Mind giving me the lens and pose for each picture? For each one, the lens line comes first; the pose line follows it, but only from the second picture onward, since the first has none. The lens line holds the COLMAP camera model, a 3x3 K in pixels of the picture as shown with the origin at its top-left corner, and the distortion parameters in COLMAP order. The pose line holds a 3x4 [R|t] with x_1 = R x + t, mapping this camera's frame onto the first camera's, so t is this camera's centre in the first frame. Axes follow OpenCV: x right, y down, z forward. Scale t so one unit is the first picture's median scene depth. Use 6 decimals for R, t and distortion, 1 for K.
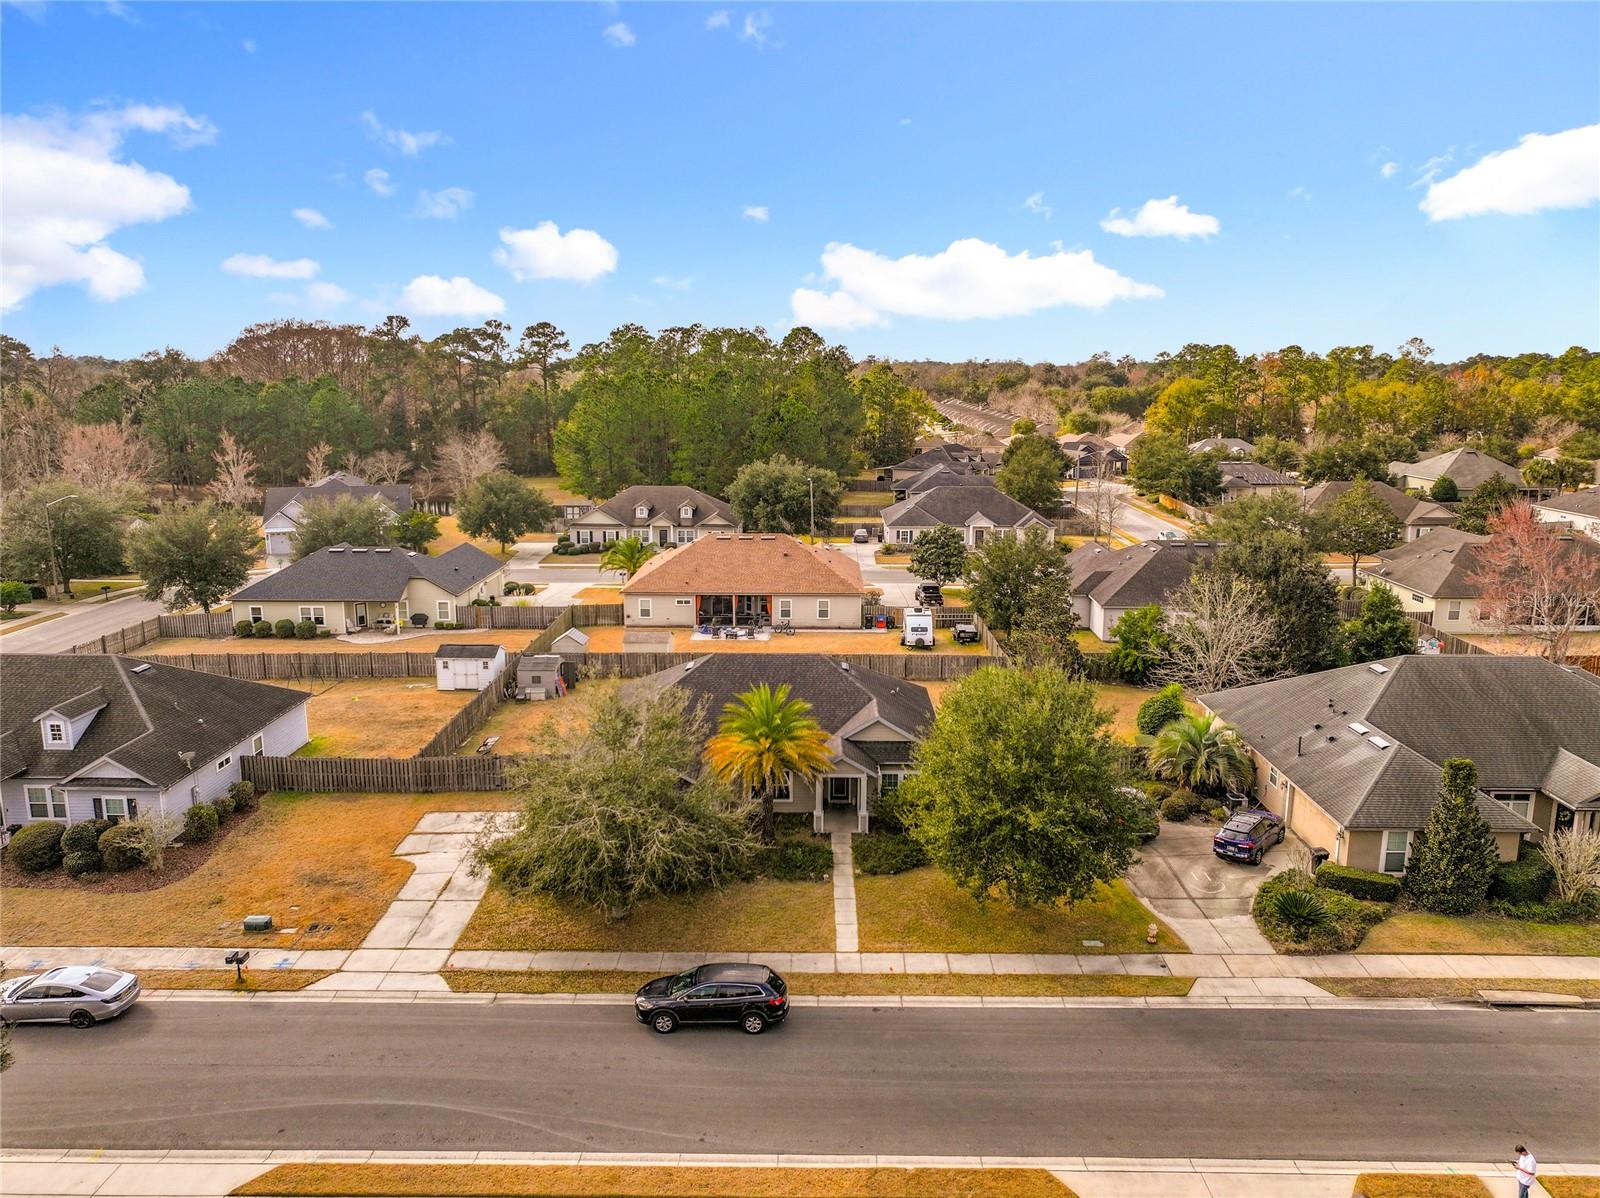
lens RADIAL K [[1147.7, 0, 800.0], [0, 1147.7, 599.0], [0, 0, 1]] dist [0.002145, -0.006635]
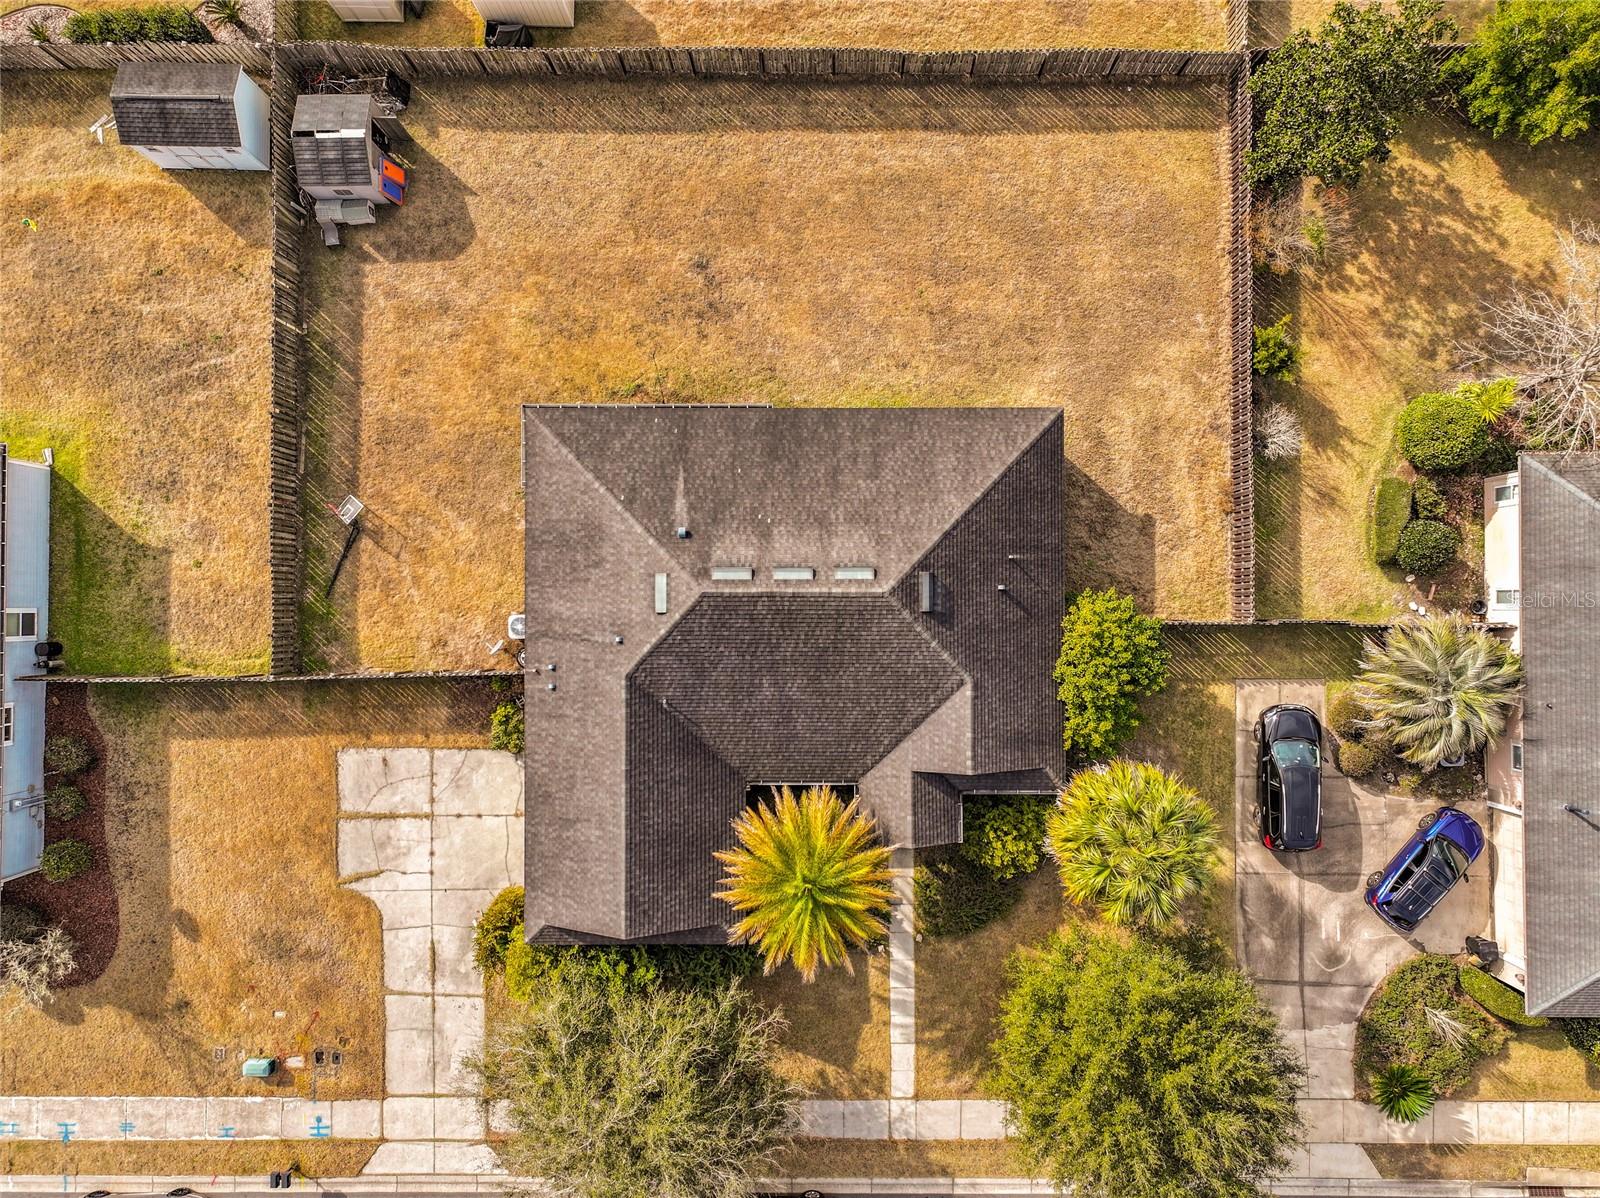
lens RADIAL K [[1147.7, 0, 800.0], [0, 1147.7, 599.0], [0, 0, 1]] dist [0.002145, -0.006635]
pose [[0.999782, -0.018072, -0.010436, -0.025837], [0.013816, 0.198420, 0.980020, -0.698631], [-0.015640, -0.979951, 0.198626, 1.204989]]
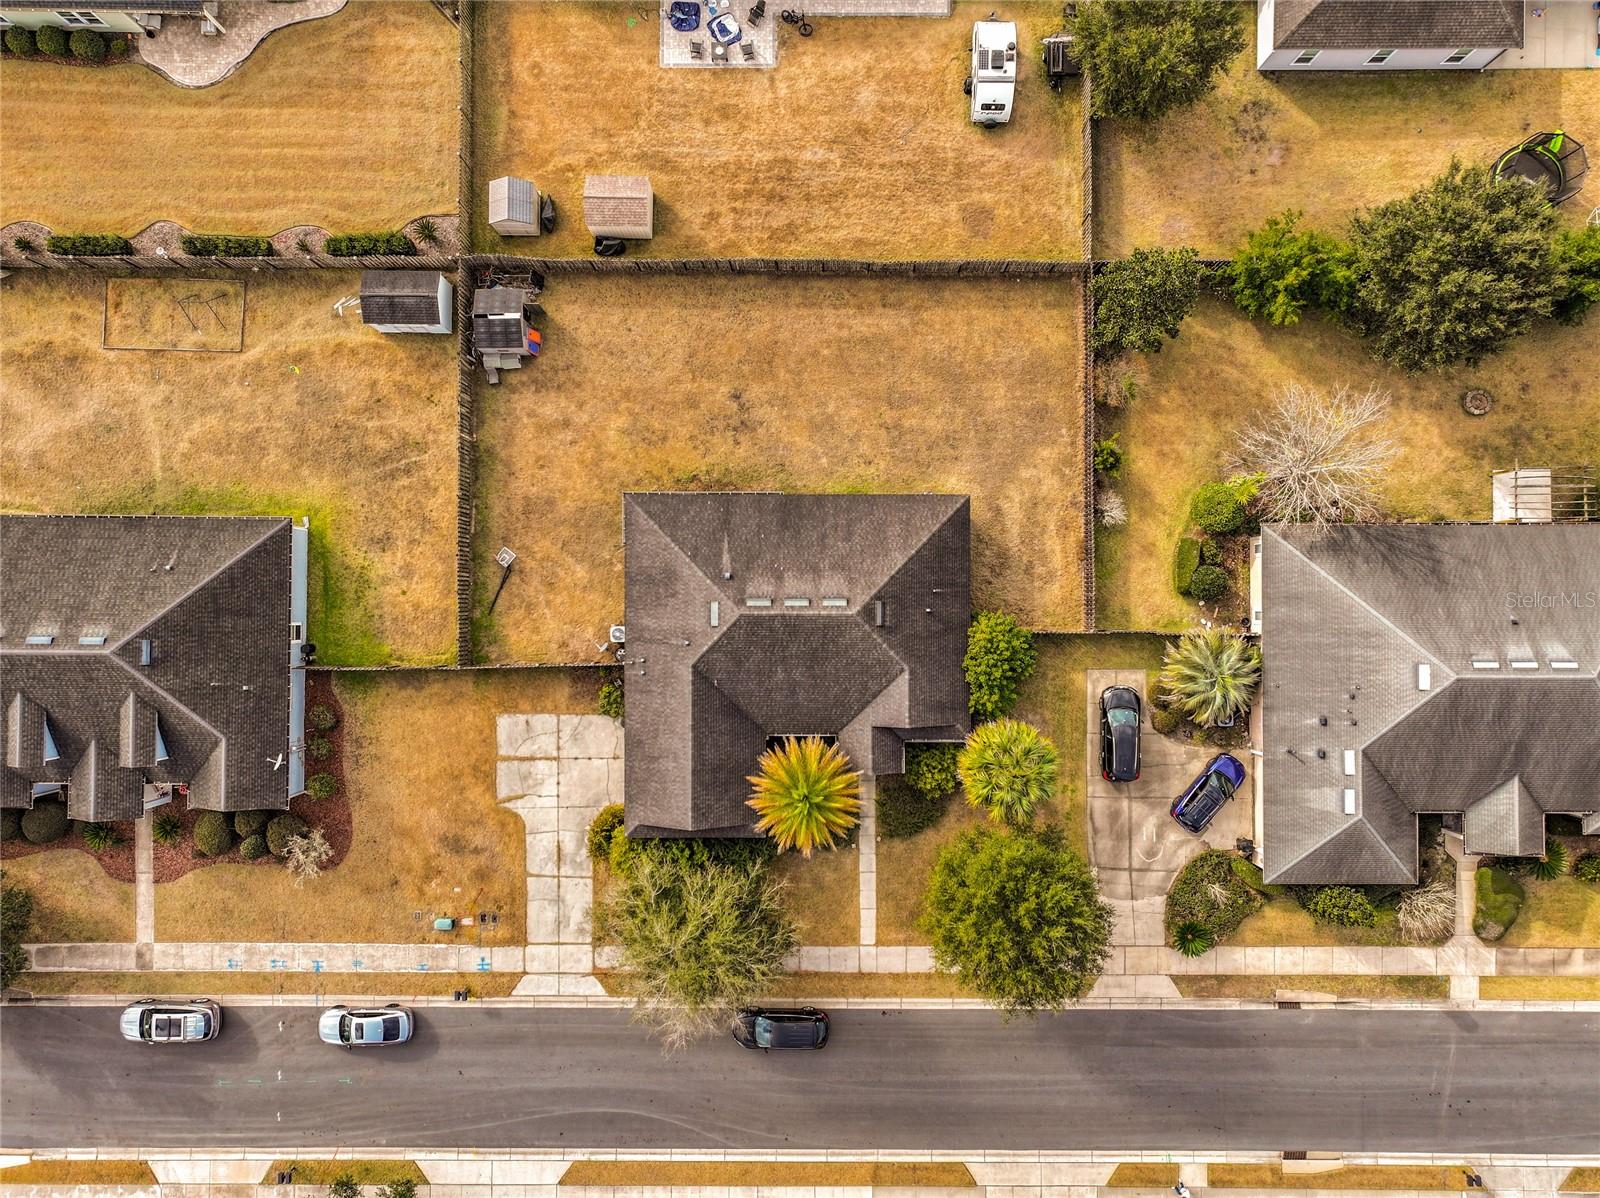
lens RADIAL K [[1147.7, 0, 800.0], [0, 1147.7, 599.0], [0, 0, 1]] dist [0.002145, -0.006635]
pose [[0.999828, -0.016760, -0.007906, -0.024925], [0.011113, 0.200899, 0.979549, -1.180617], [-0.014829, -0.979469, 0.201051, 1.125591]]
